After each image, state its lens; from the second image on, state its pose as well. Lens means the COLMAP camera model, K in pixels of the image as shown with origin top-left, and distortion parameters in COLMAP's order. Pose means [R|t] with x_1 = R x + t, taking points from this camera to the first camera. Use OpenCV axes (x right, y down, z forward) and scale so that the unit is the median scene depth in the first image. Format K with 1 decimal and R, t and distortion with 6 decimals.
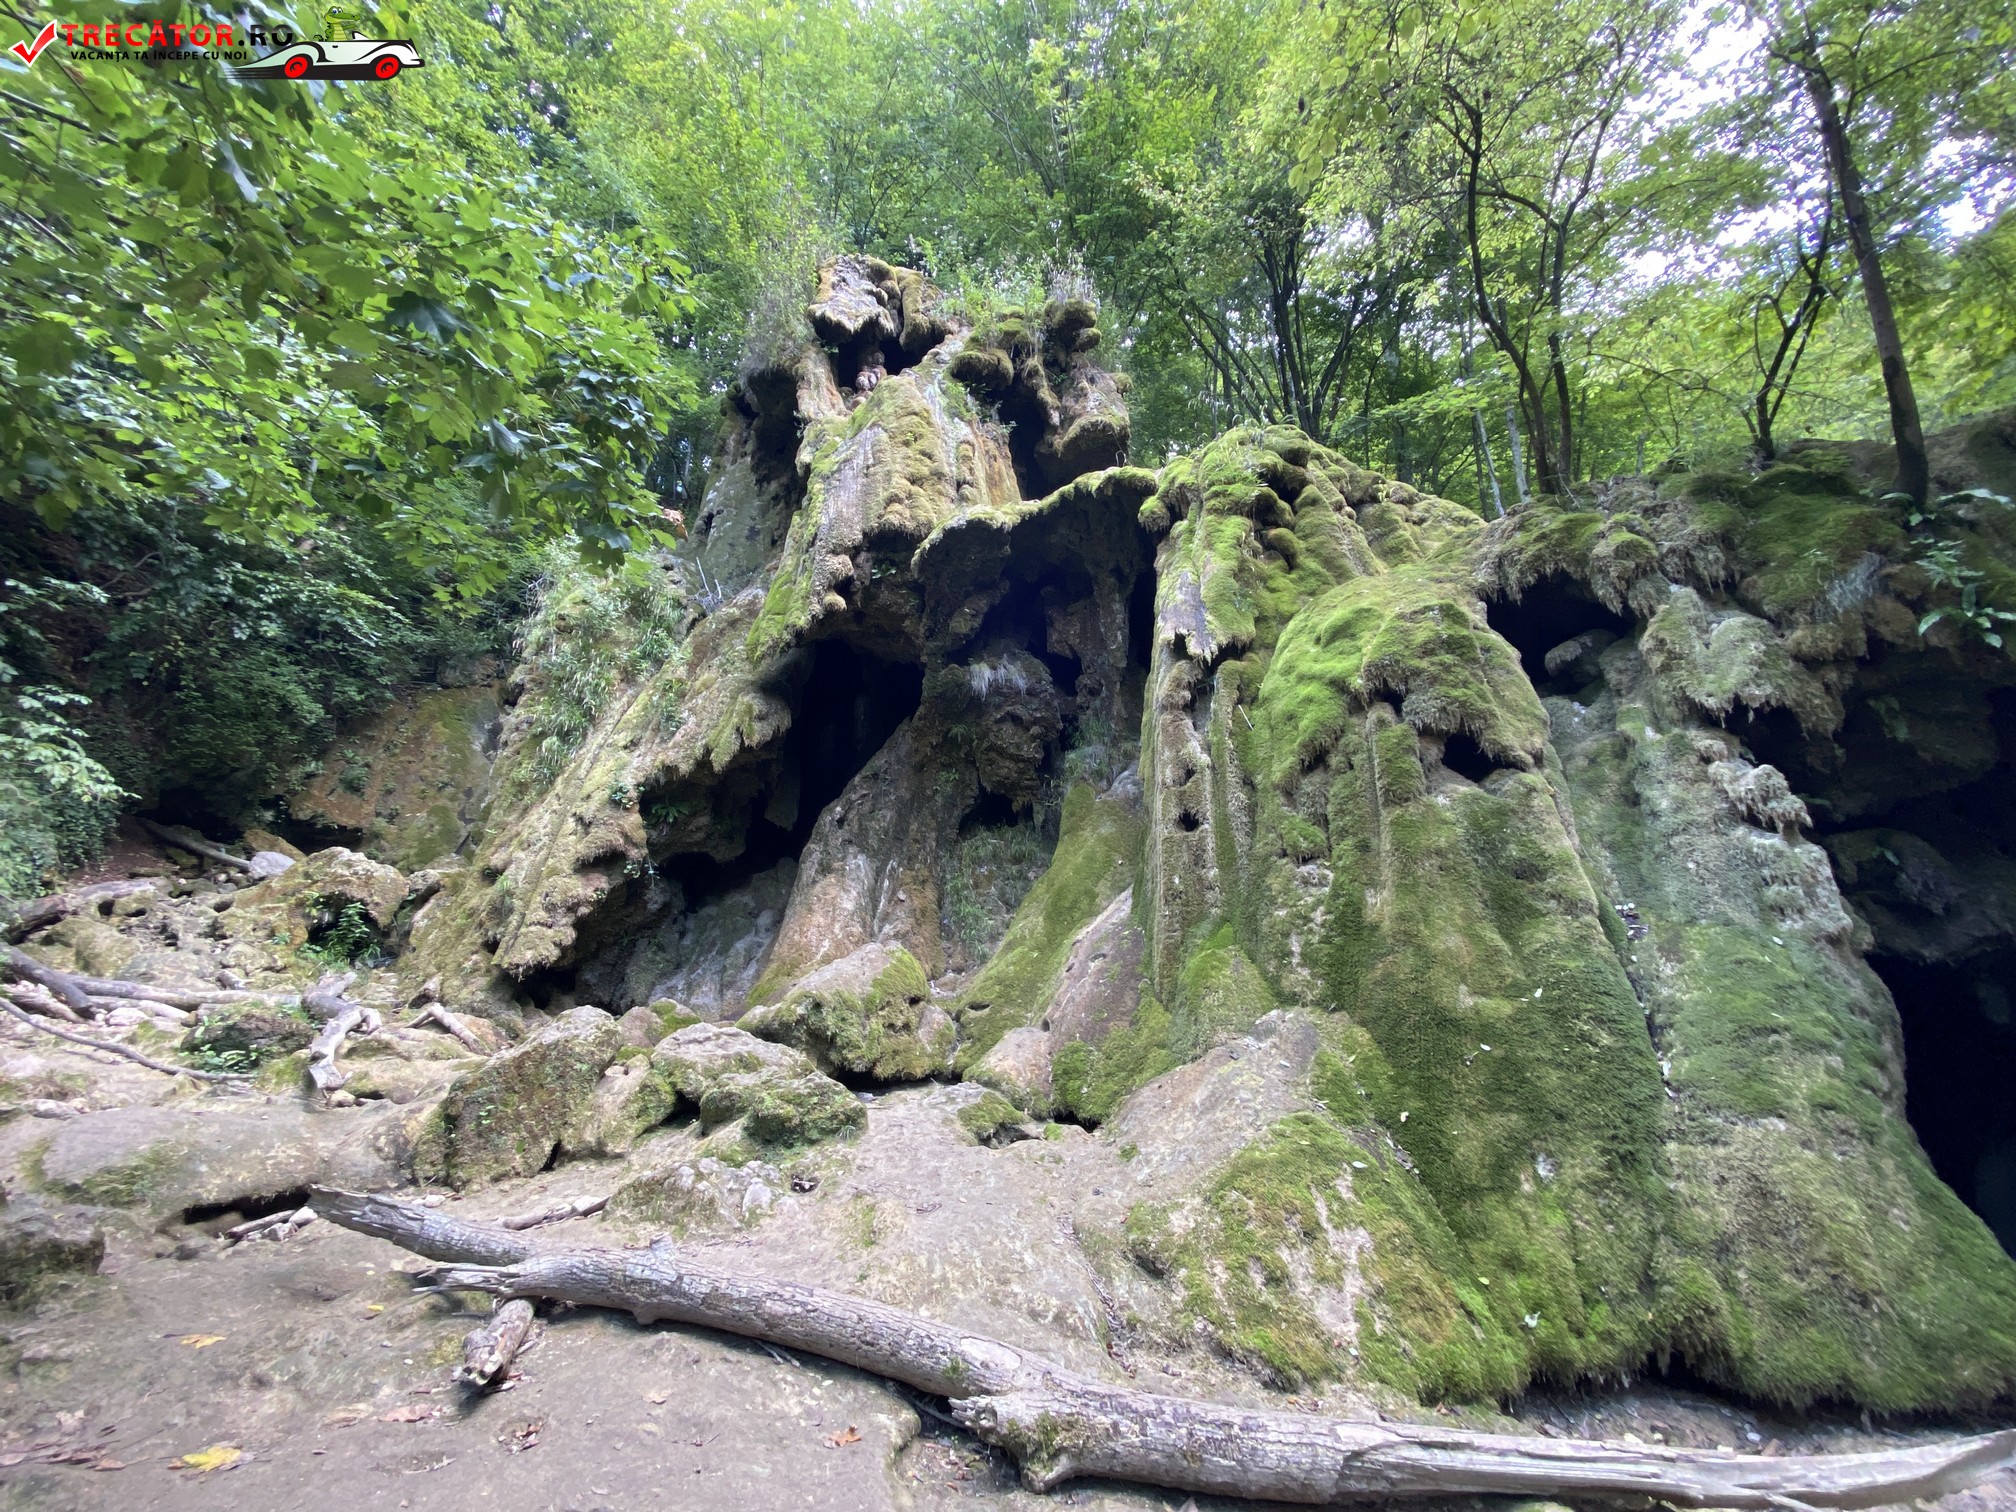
lens RADIAL K [[806.9, 0, 1008.0], [0, 806.9, 756.0], [0, 0, 1]] dist [-0.000597, -0.000060]
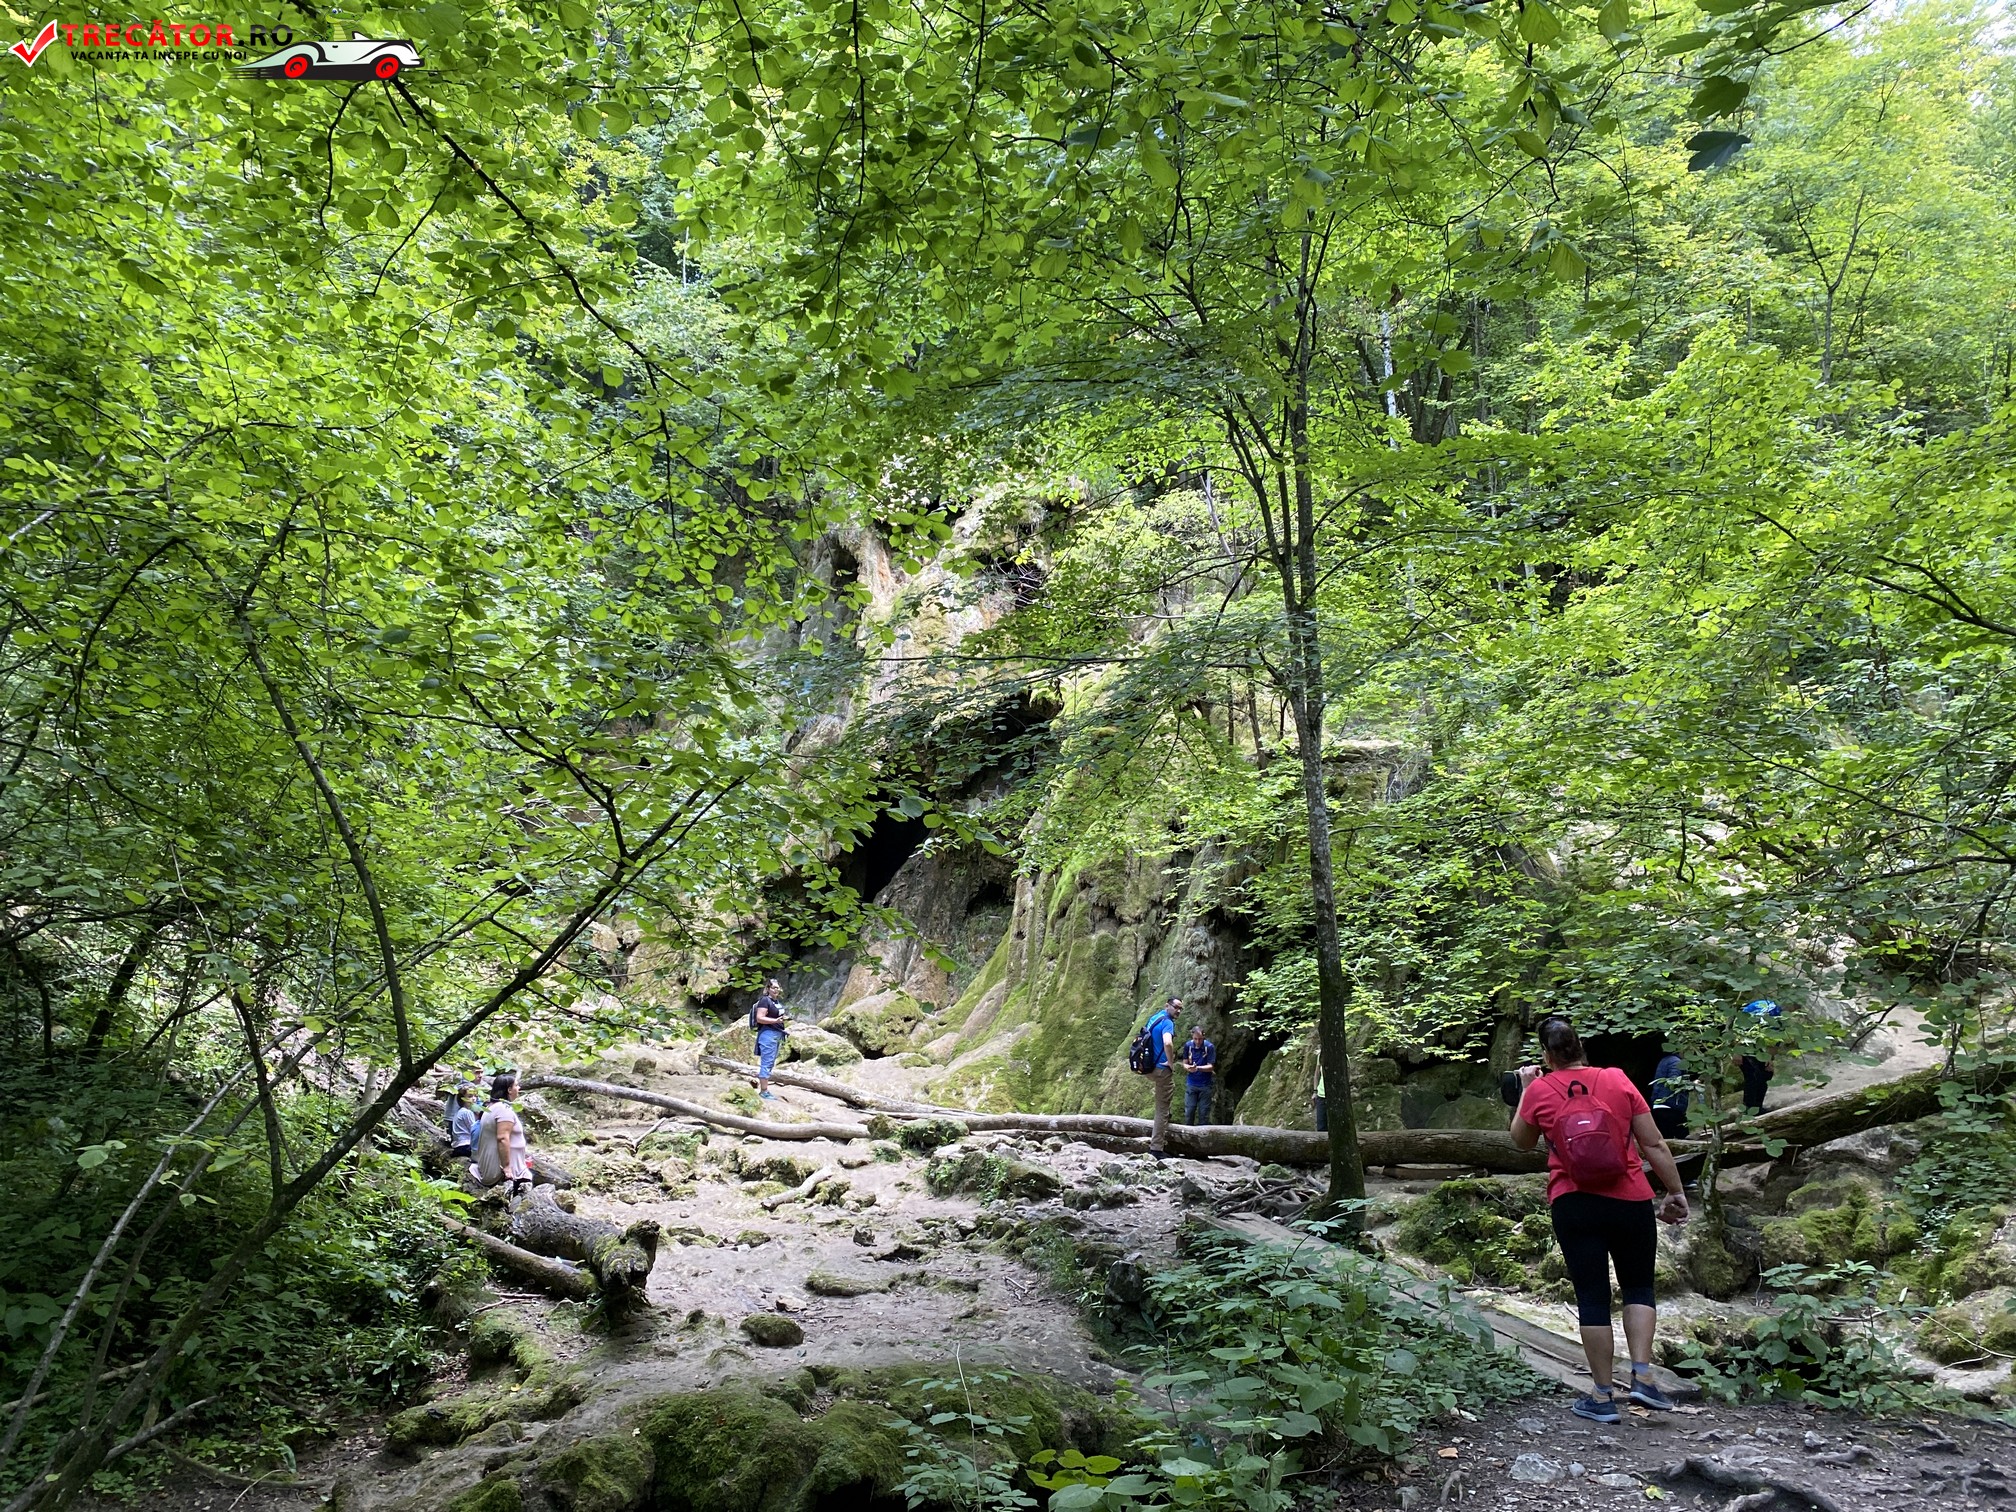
lens RADIAL K [[1527.9, 0, 1008.0], [0, 1527.9, 756.0], [0, 0, 1]] dist [-0.000077, -0.000022]
pose [[0.971512, -0.008746, -0.236827, 0.975832], [0.031348, 0.995280, 0.091842, -0.637662], [0.234906, -0.096650, 0.967201, -2.373120]]
